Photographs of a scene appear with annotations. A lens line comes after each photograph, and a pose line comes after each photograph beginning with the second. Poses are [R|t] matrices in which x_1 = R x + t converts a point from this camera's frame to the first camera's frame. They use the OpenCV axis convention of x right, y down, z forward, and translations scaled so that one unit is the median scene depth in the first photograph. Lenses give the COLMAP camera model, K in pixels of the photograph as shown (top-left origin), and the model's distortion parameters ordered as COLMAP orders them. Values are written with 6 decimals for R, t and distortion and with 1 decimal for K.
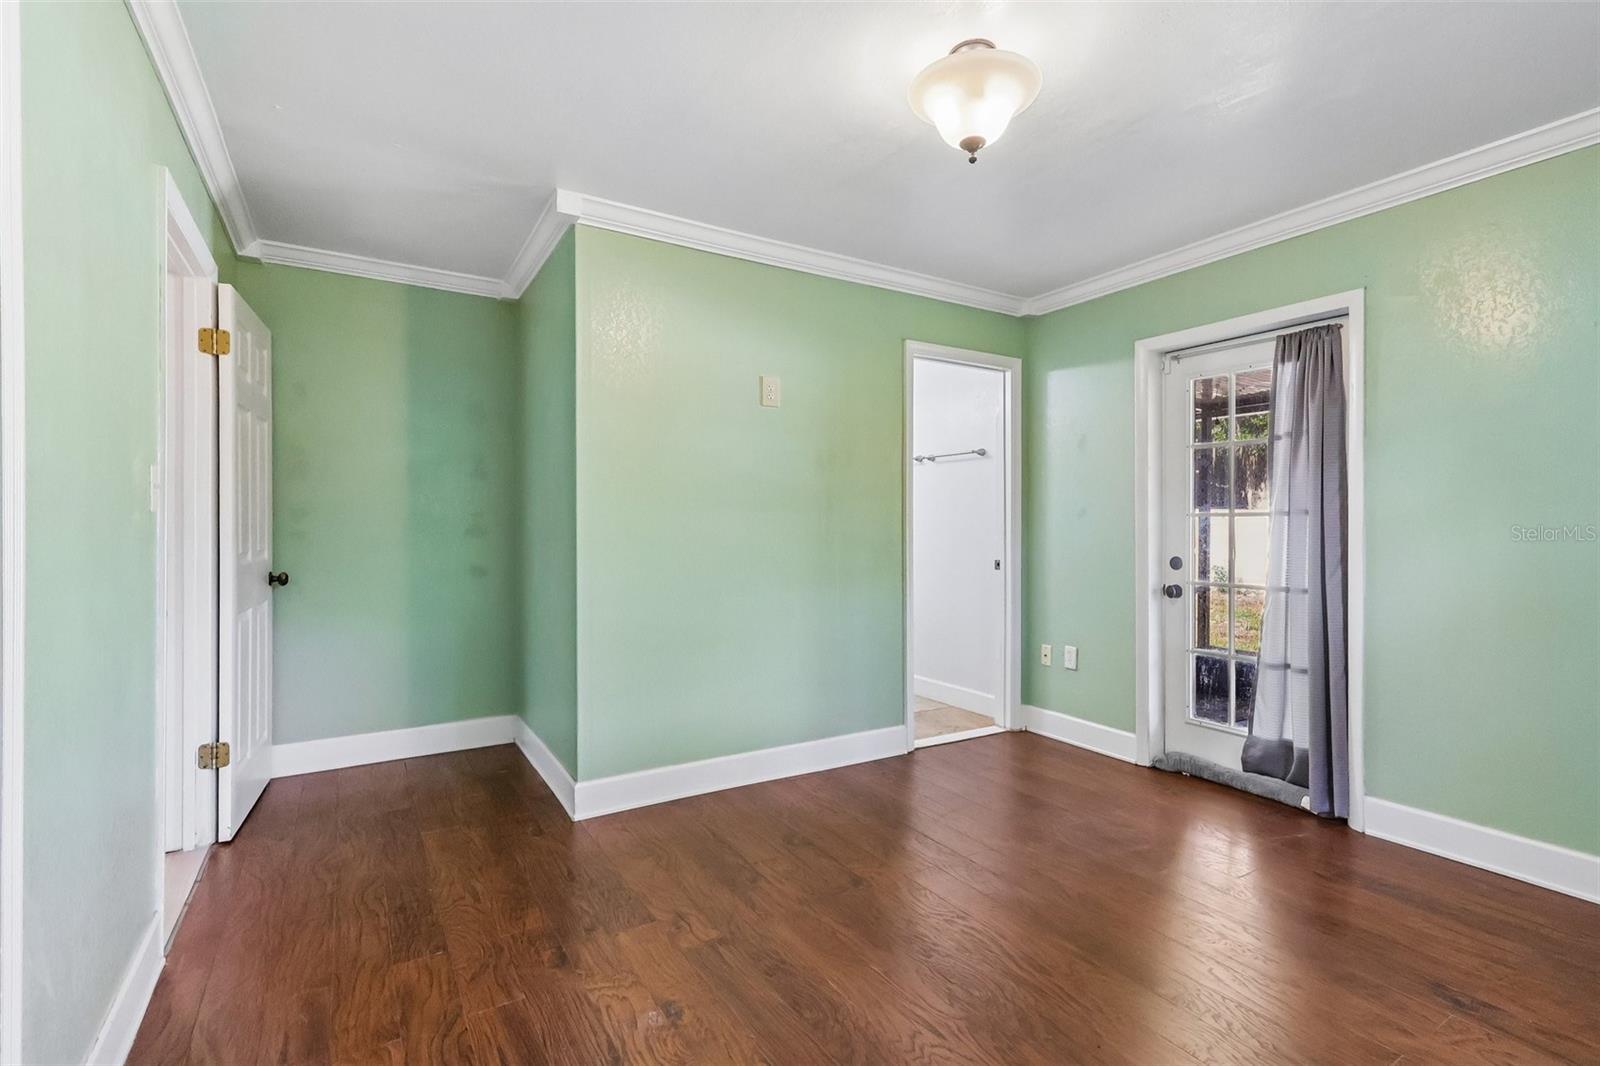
lens RADIAL K [[741.4, 0, 802.8], [0, 741.4, 530.0], [0, 0, 1]] dist [-0.002753, 0.000514]
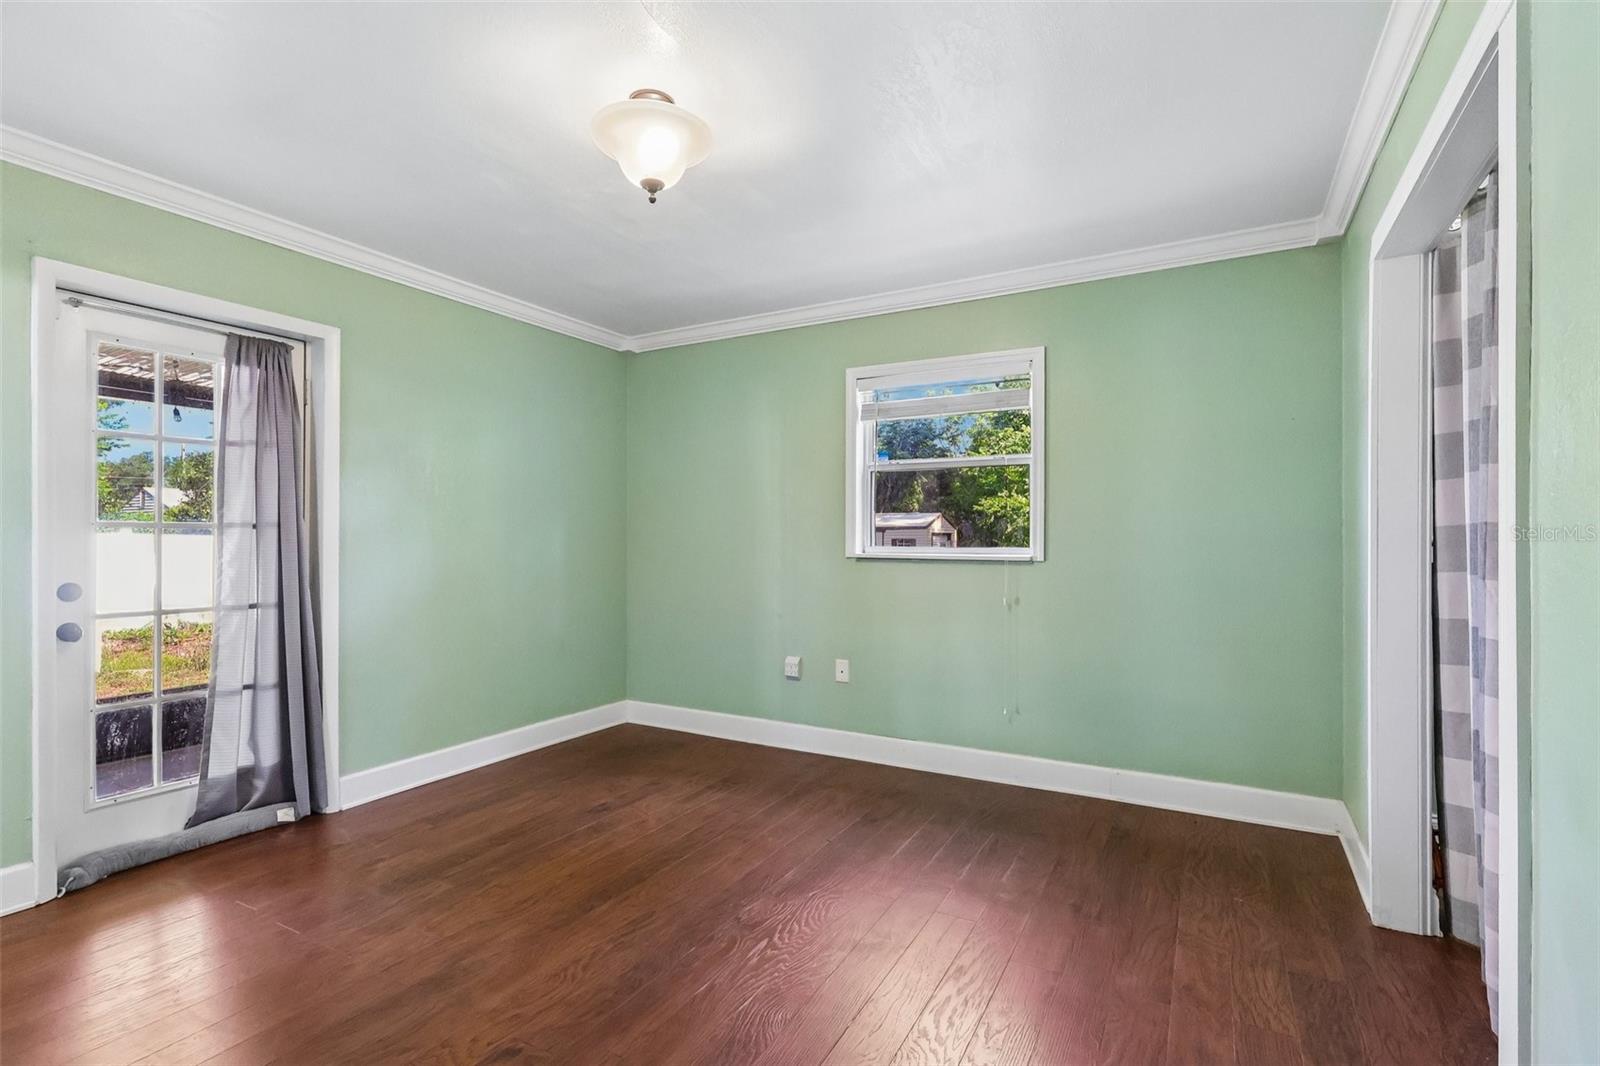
lens RADIAL K [[741.4, 0, 802.8], [0, 741.4, 530.0], [0, 0, 1]] dist [-0.002753, 0.000514]
pose [[-0.492247, 0.009867, 0.870400, -0.506164], [0.005845, 0.999951, -0.008030, -0.004720], [-0.870436, 0.001135, -0.492280, 0.830305]]
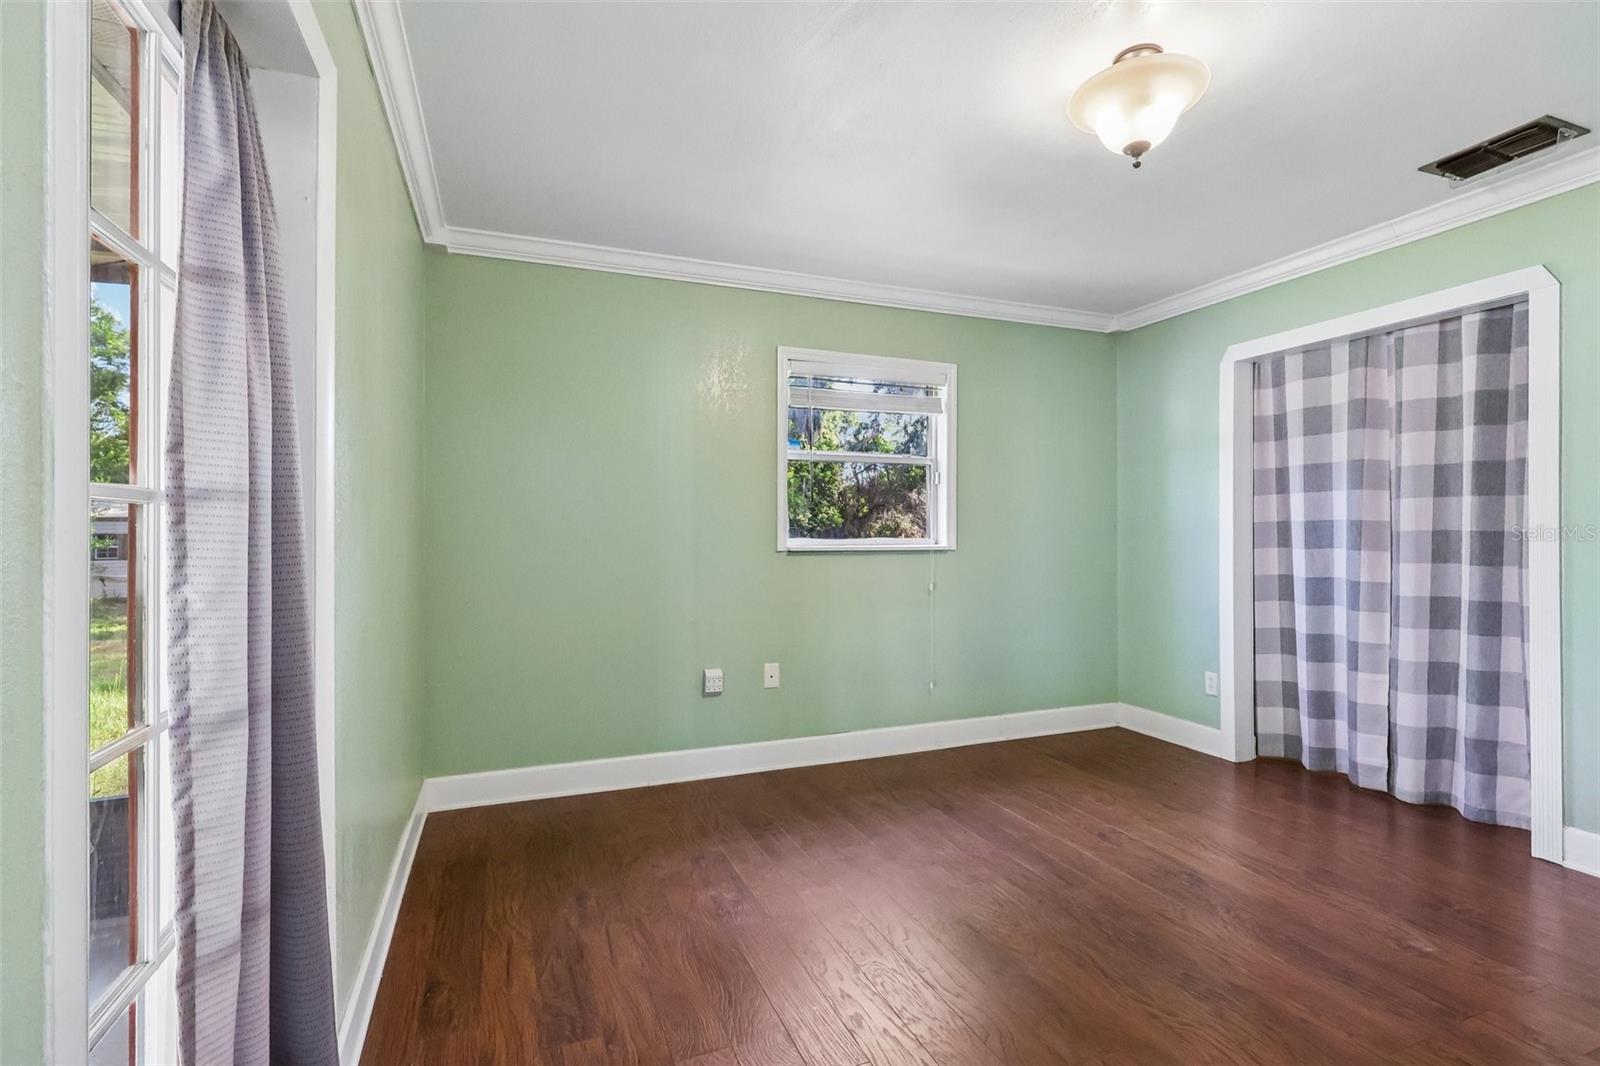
lens RADIAL K [[741.4, 0, 802.8], [0, 741.4, 530.0], [0, 0, 1]] dist [-0.002753, 0.000514]
pose [[-0.985540, 0.003109, 0.169412, 0.313266], [0.003964, 0.999981, 0.004708, -0.006868], [-0.169394, 0.005312, -0.985534, 1.278042]]
